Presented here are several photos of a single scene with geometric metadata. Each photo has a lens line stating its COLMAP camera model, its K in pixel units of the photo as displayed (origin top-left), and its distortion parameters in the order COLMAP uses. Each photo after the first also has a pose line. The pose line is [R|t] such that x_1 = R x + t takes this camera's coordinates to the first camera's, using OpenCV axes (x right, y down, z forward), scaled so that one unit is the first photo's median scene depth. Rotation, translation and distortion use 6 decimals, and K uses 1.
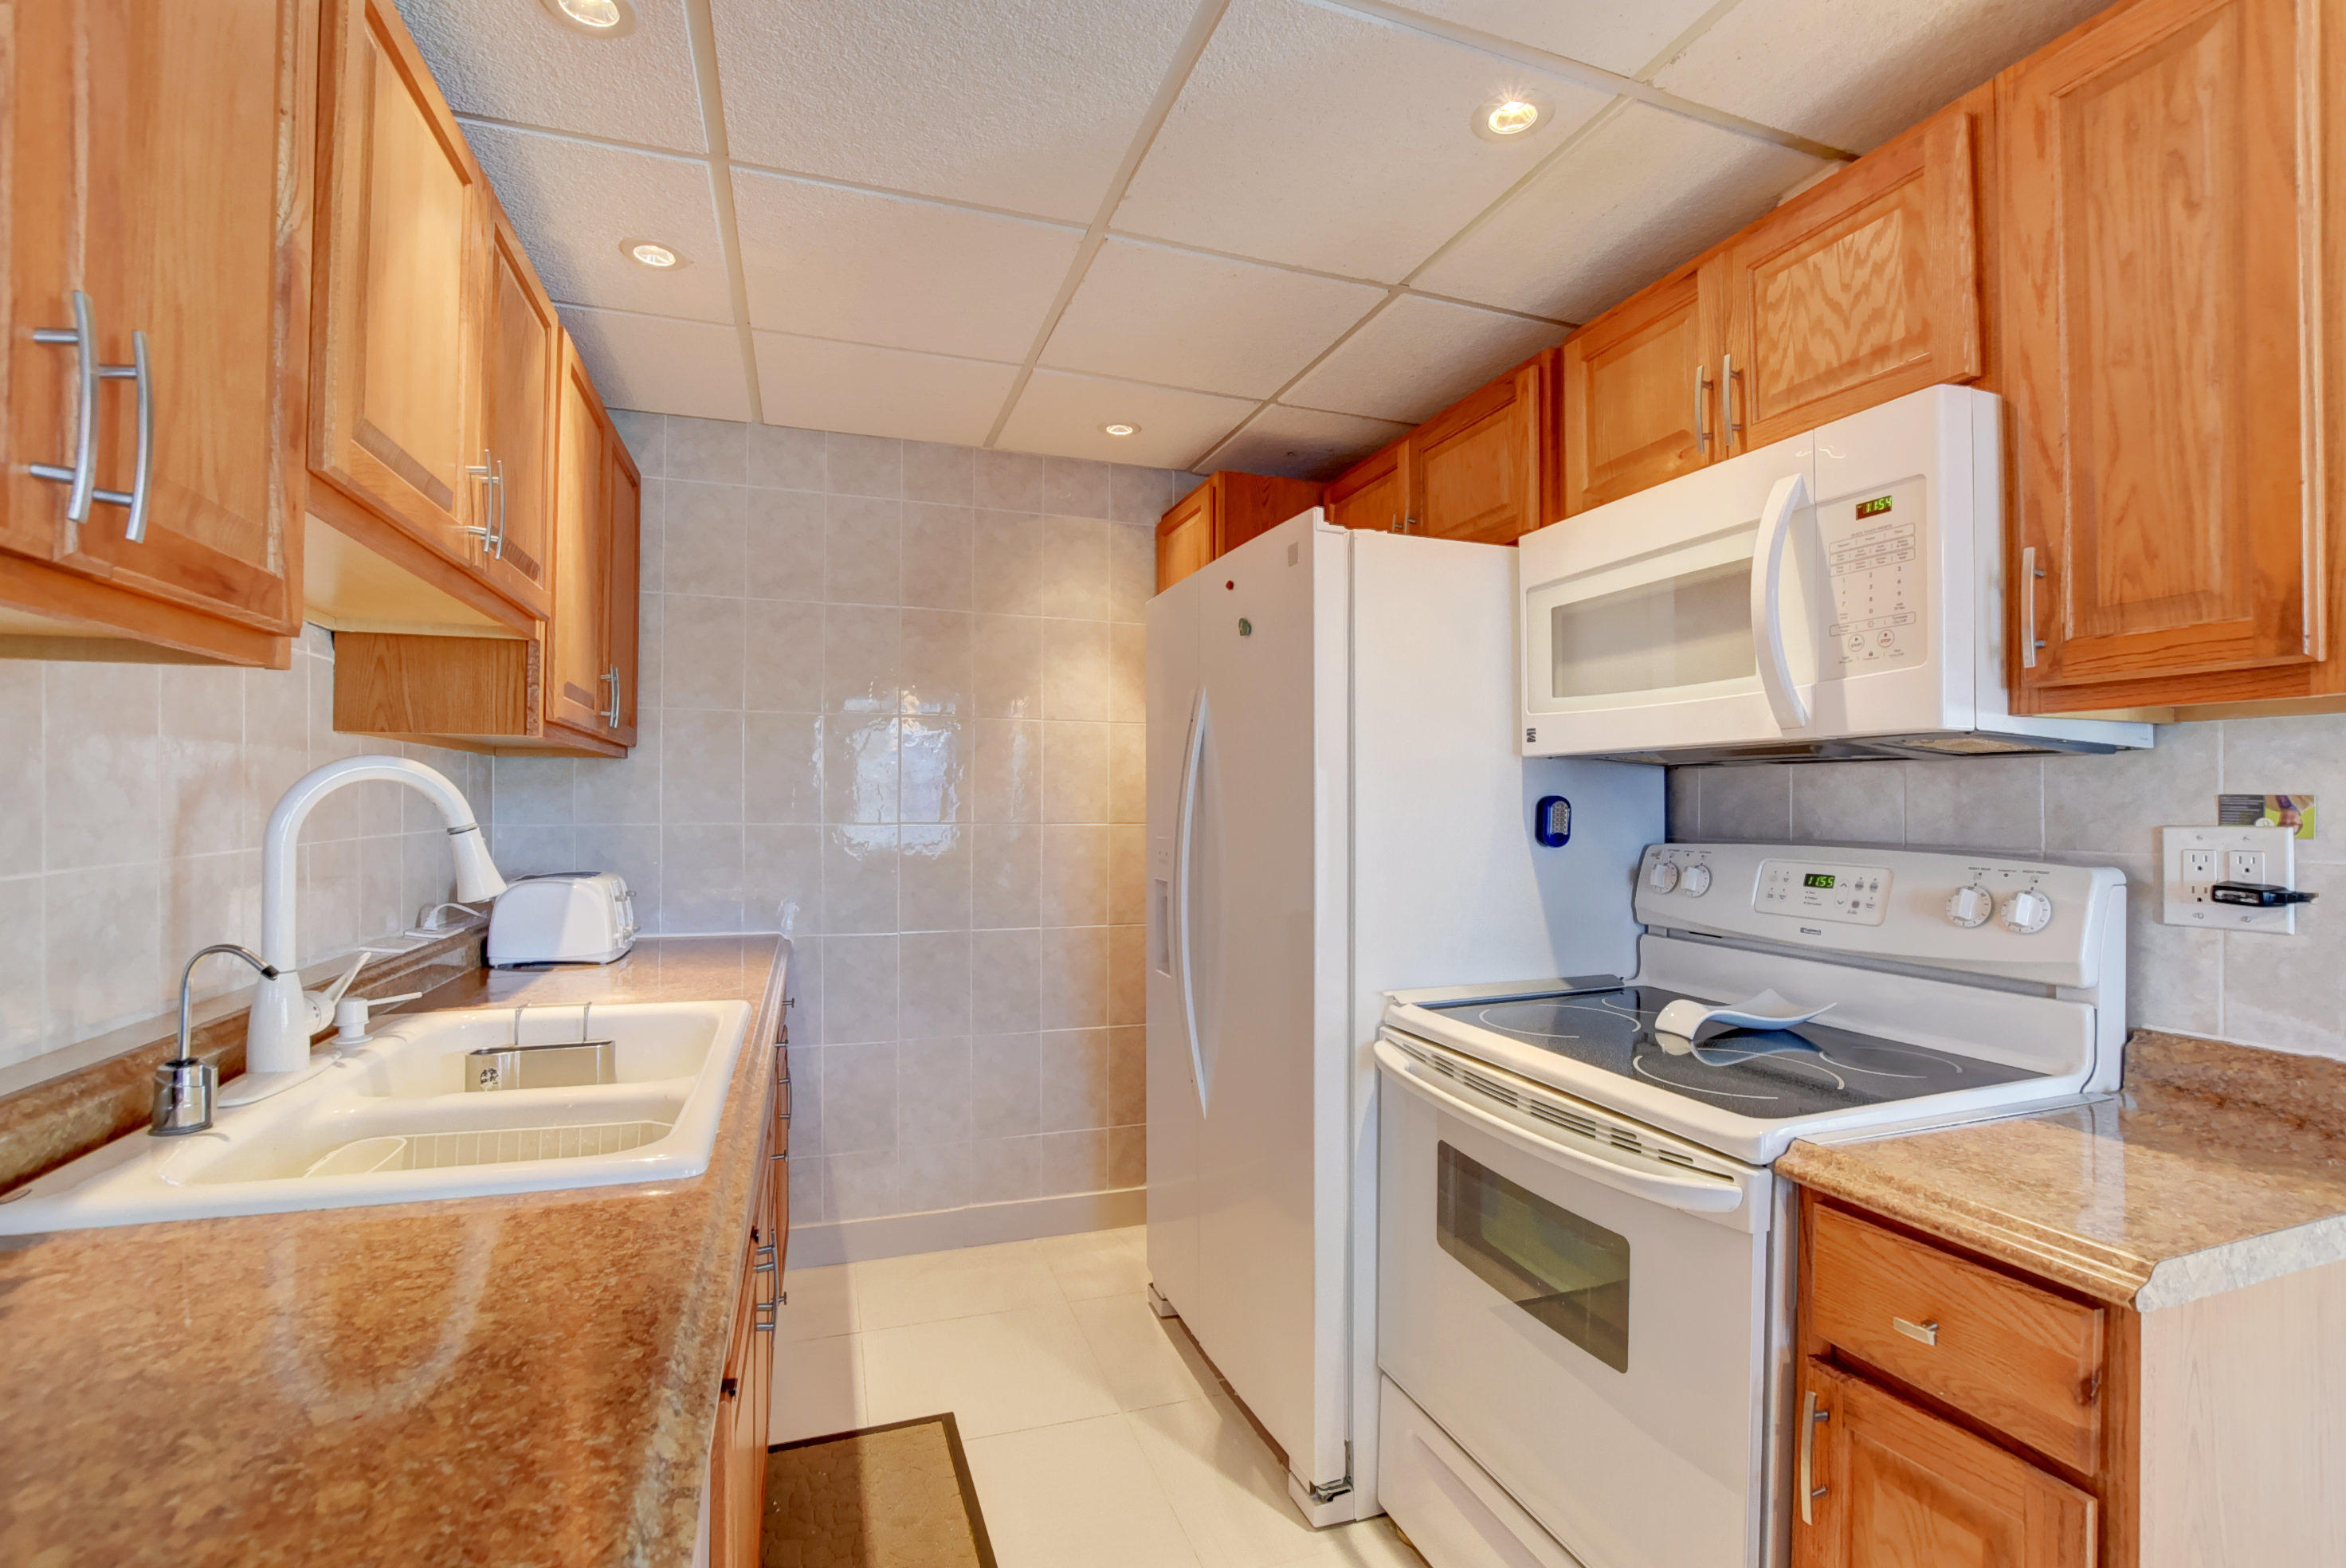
lens RADIAL K [[1036.3, 0, 1172.1], [0, 1036.3, 795.9], [0, 0, 1]] dist [-0.023189, 0.001662]
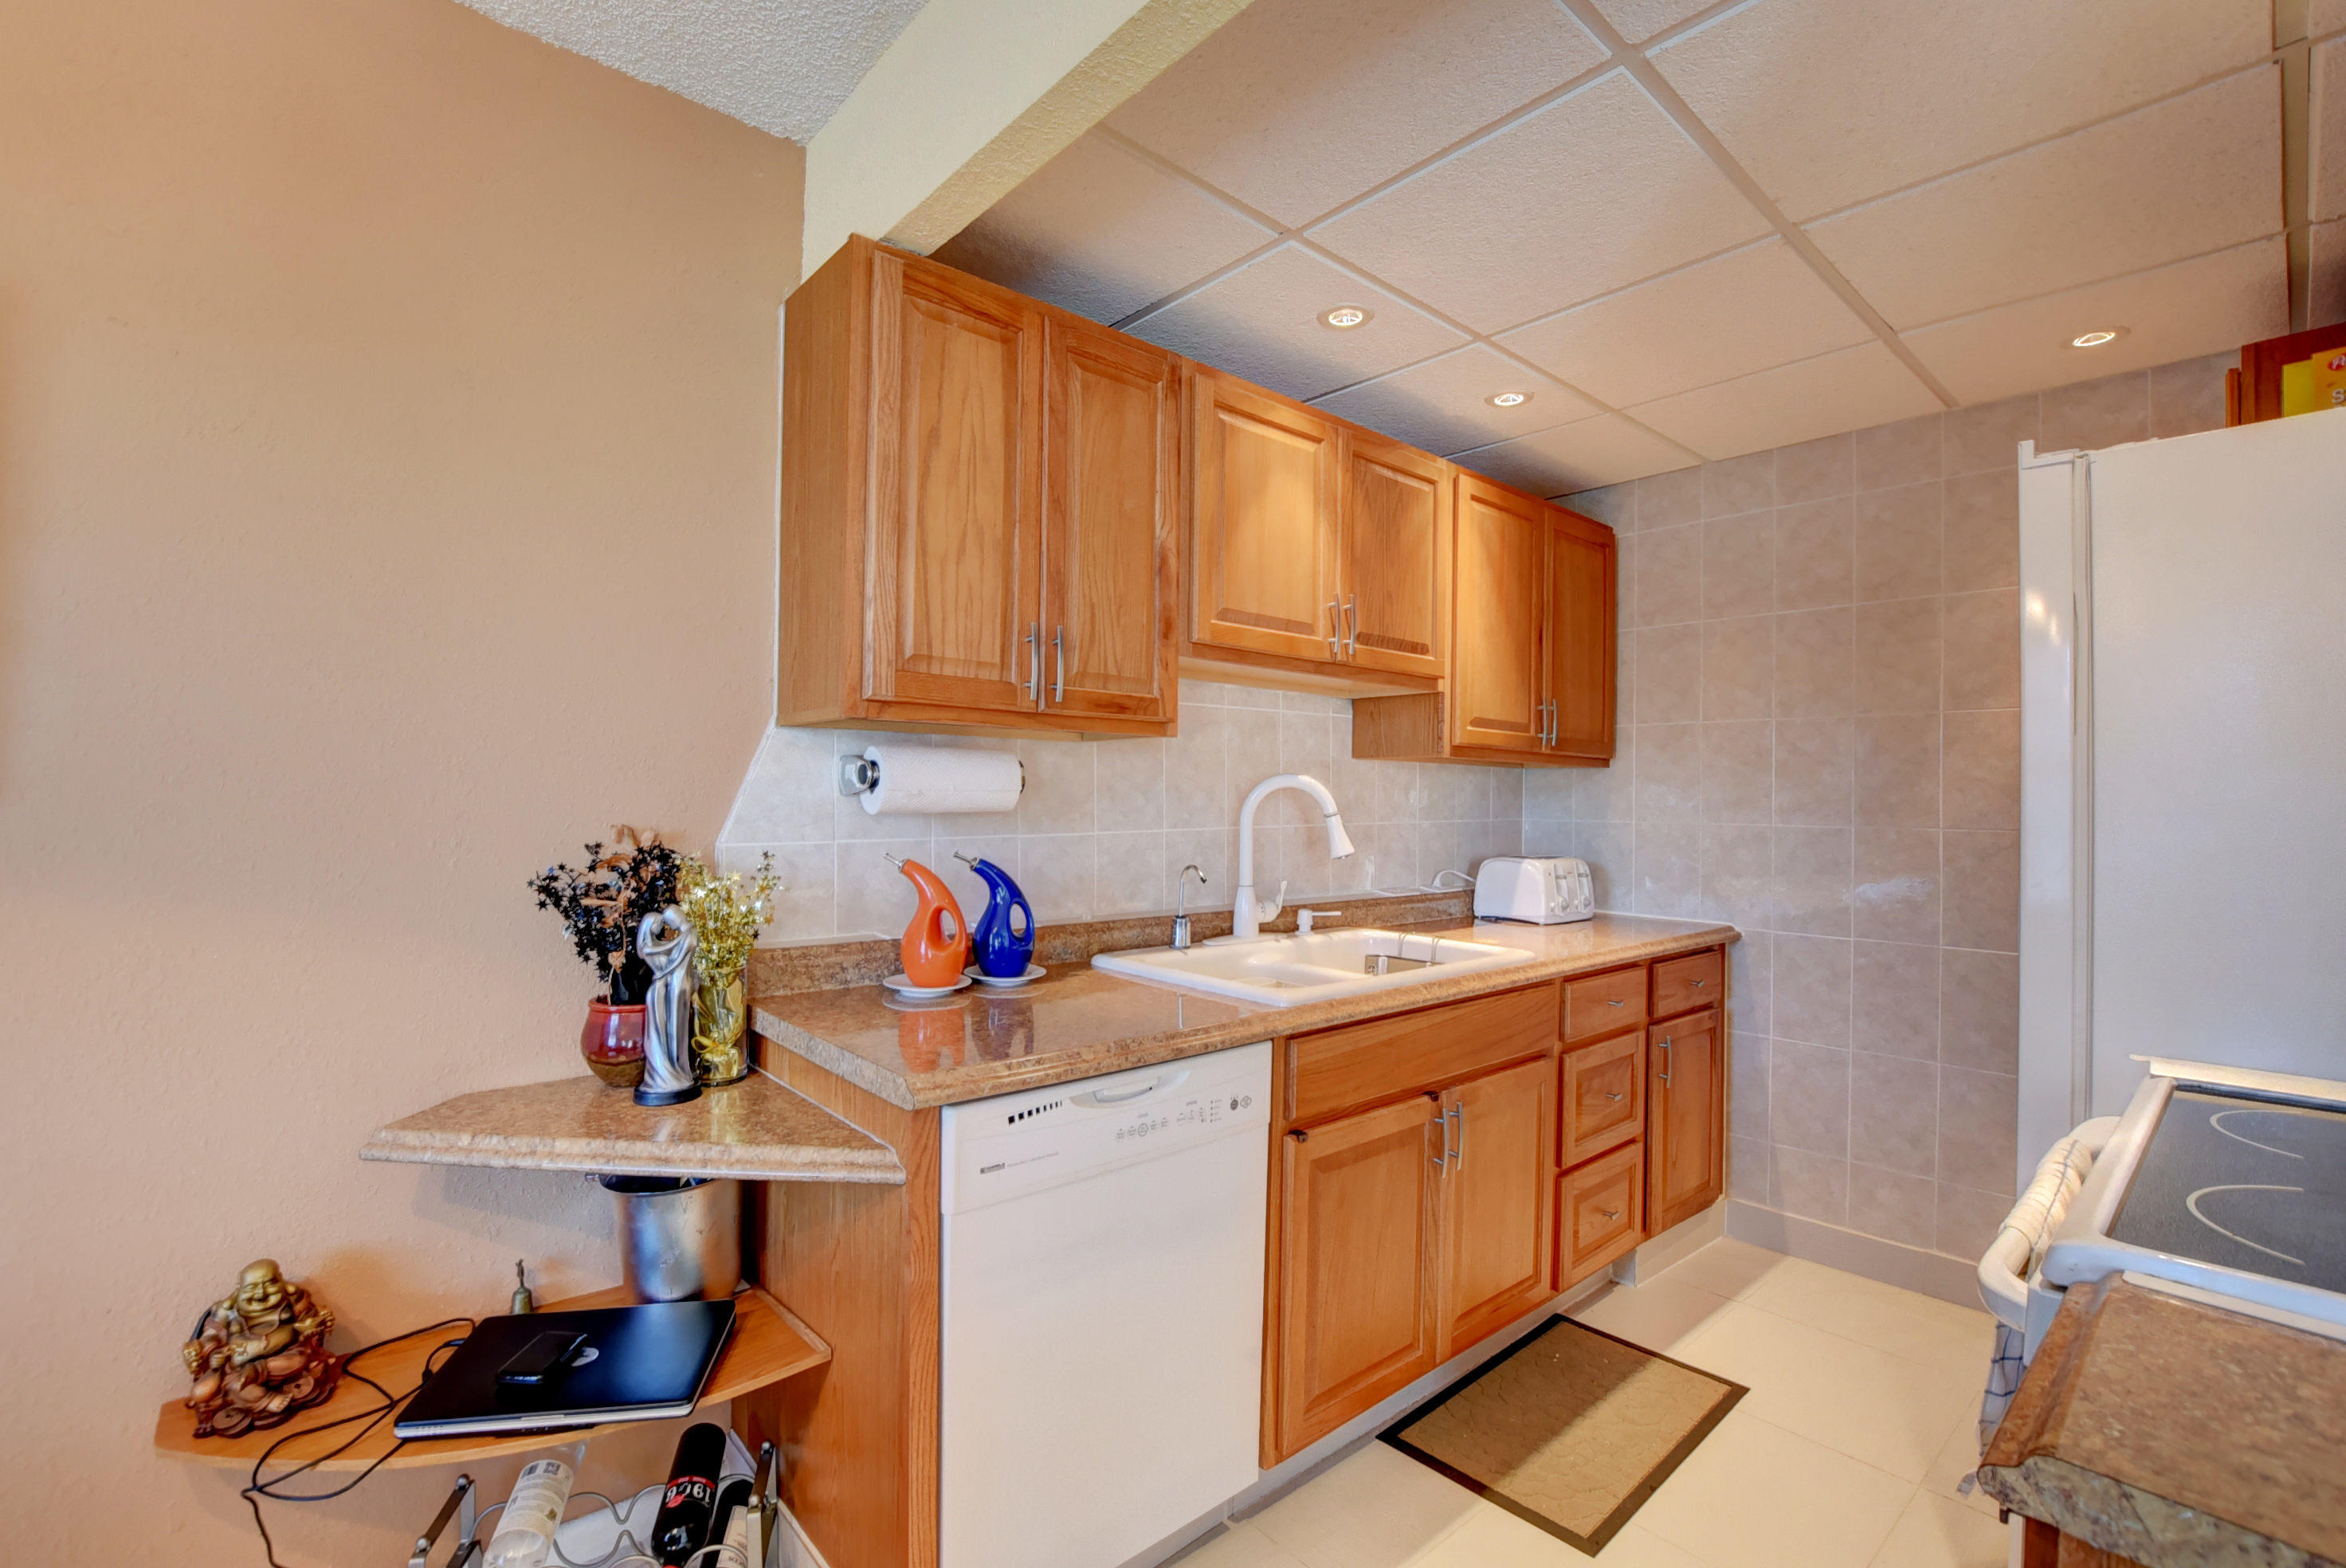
lens RADIAL K [[1036.3, 0, 1188.1], [0, 1036.3, 793.5], [0, 0, 1]] dist [-0.023189, 0.001662]
pose [[0.392405, -0.004939, -0.919779, 0.395552], [-0.003543, 0.999970, -0.006881, 0.004424], [0.919786, 0.005959, 0.392376, 0.050360]]
